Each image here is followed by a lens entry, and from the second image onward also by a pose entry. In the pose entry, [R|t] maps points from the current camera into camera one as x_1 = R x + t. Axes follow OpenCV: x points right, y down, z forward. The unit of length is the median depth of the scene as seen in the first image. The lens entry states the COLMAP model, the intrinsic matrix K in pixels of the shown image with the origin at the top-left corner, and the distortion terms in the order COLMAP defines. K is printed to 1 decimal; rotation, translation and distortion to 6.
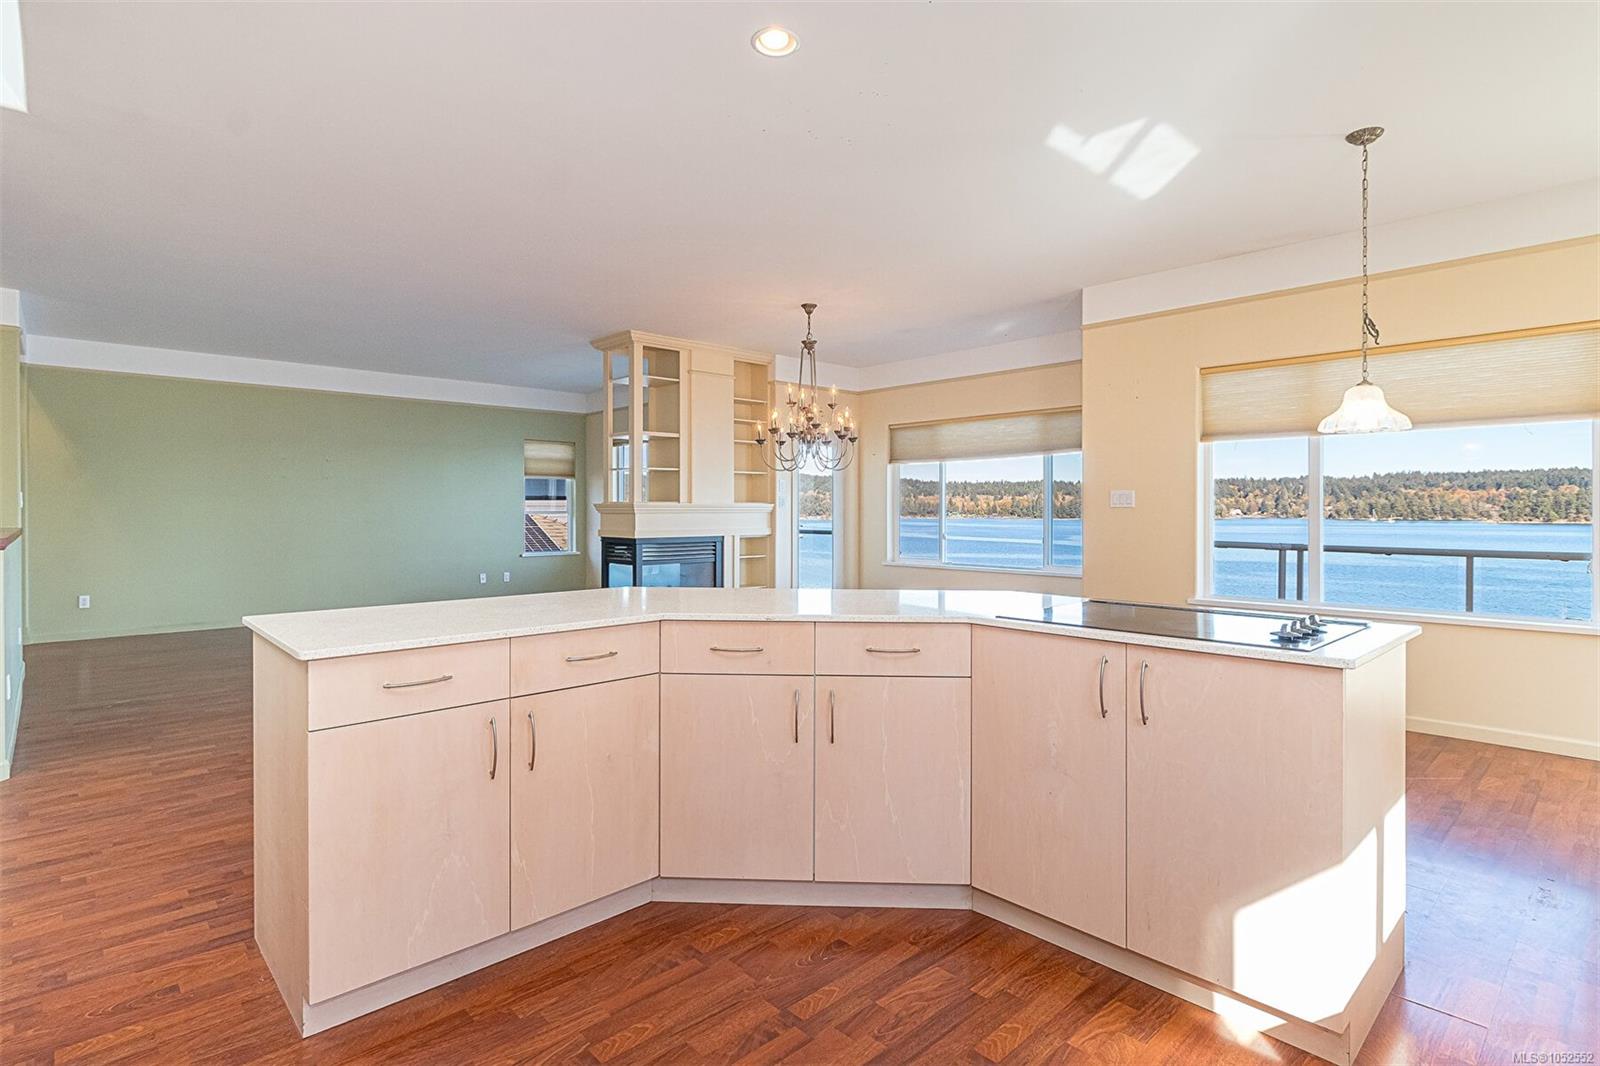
lens RADIAL K [[827.8, 0, 800.0], [0, 827.8, 533.0], [0, 0, 1]] dist [-0.002290, -0.000271]
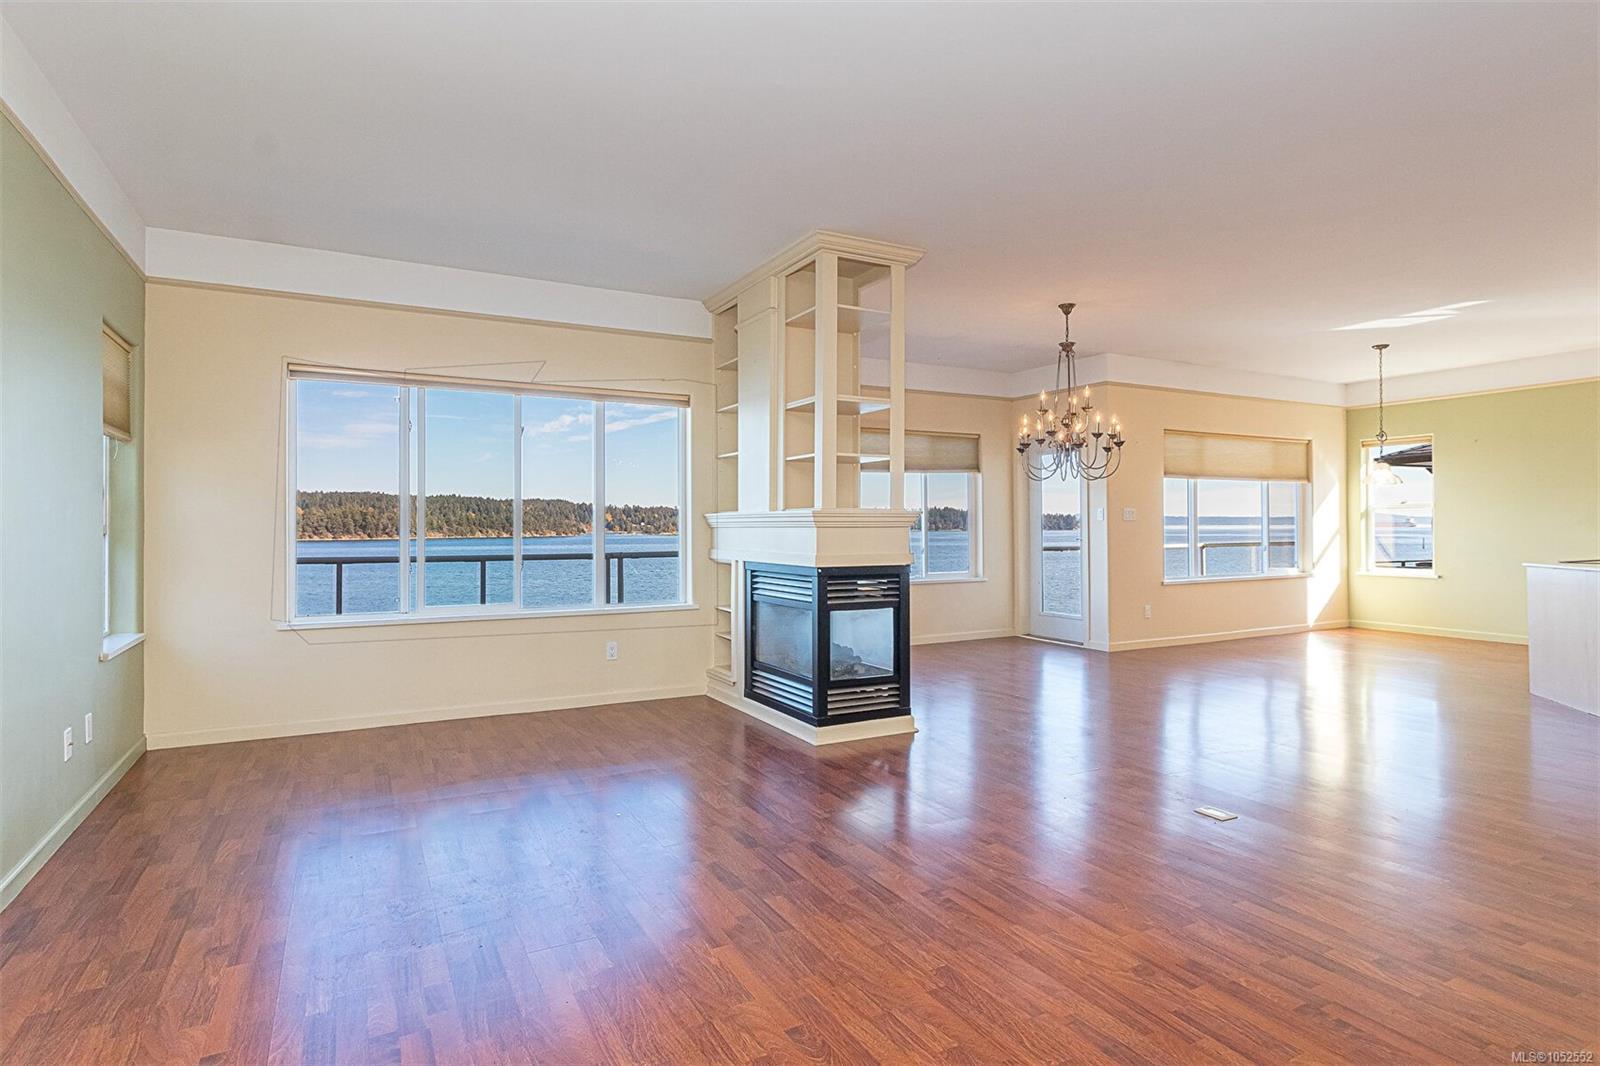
lens RADIAL K [[825.3, 0, 796.9], [0, 825.3, 507.8], [0, 0, 1]] dist [0.001485, 0.000354]
pose [[0.281672, 0.017508, 0.959351, -0.940625], [0.025575, 0.999341, -0.025747, -0.027402], [-0.959170, 0.031788, 0.281039, 1.002555]]
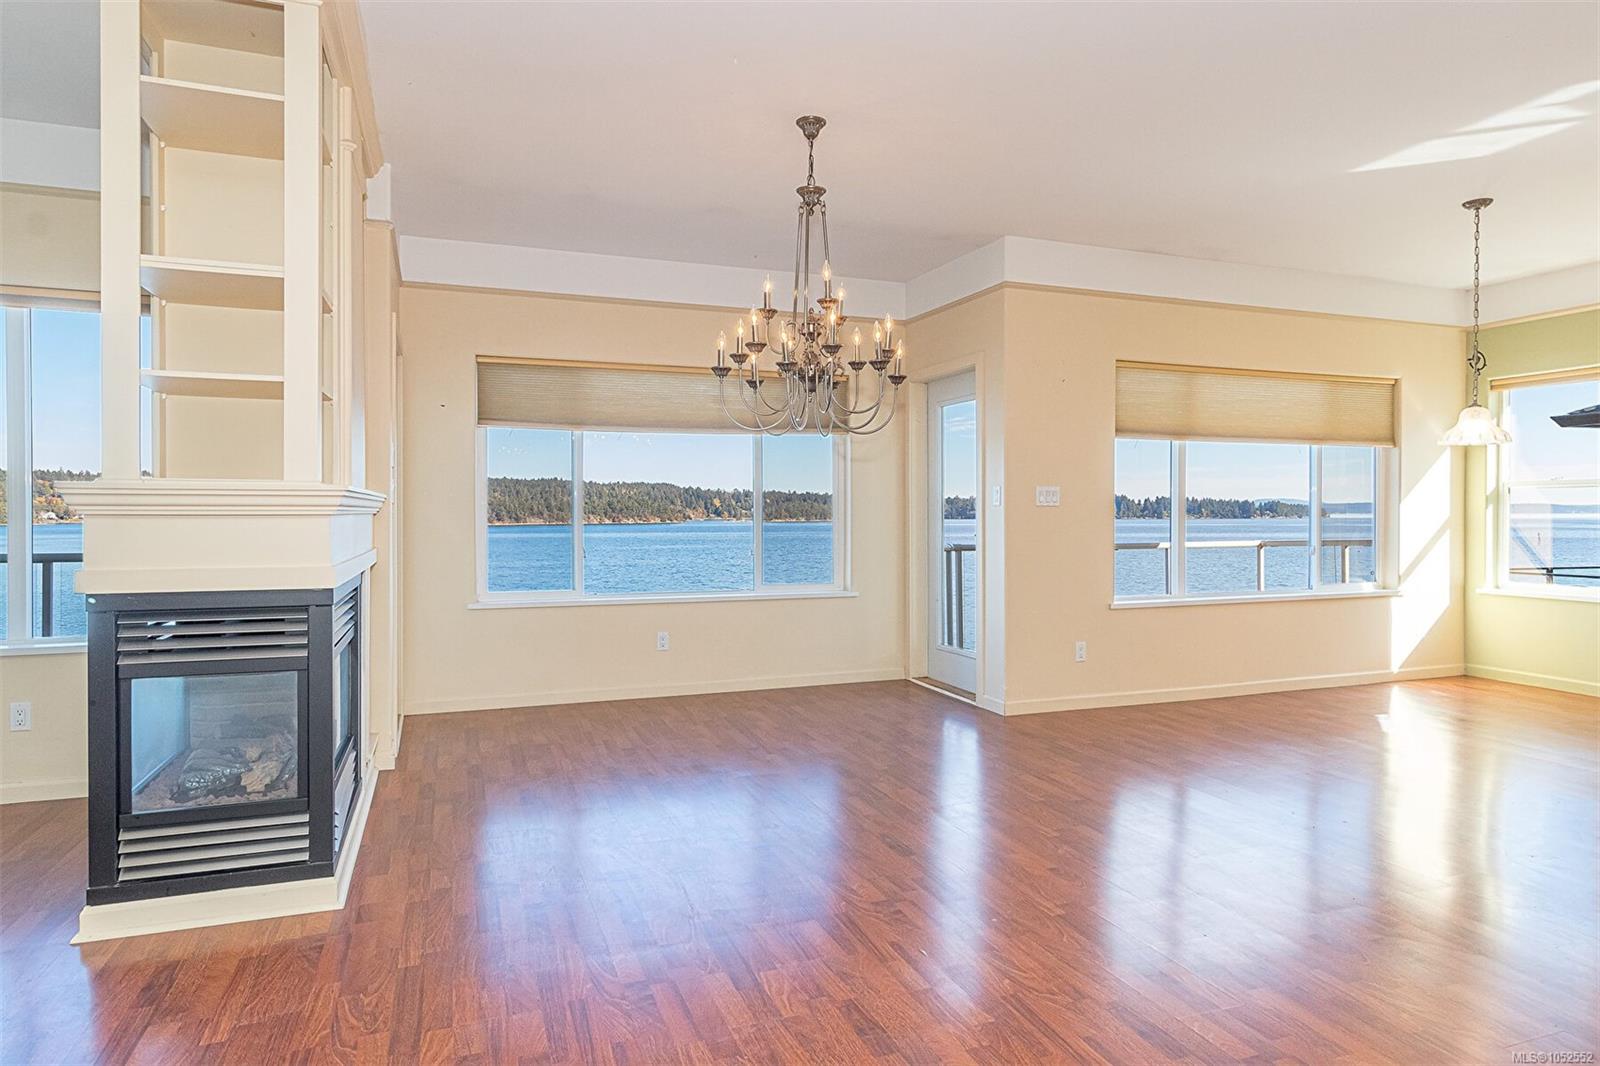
lens RADIAL K [[929.9, 0, 796.6], [0, 929.9, 515.3], [0, 0, 1]] dist [0.001800, -0.000605]
pose [[0.402587, -0.004339, 0.915371, -0.521639], [0.022618, 0.999731, -0.005209, -0.020139], [-0.915102, 0.022801, 0.402577, 0.747766]]
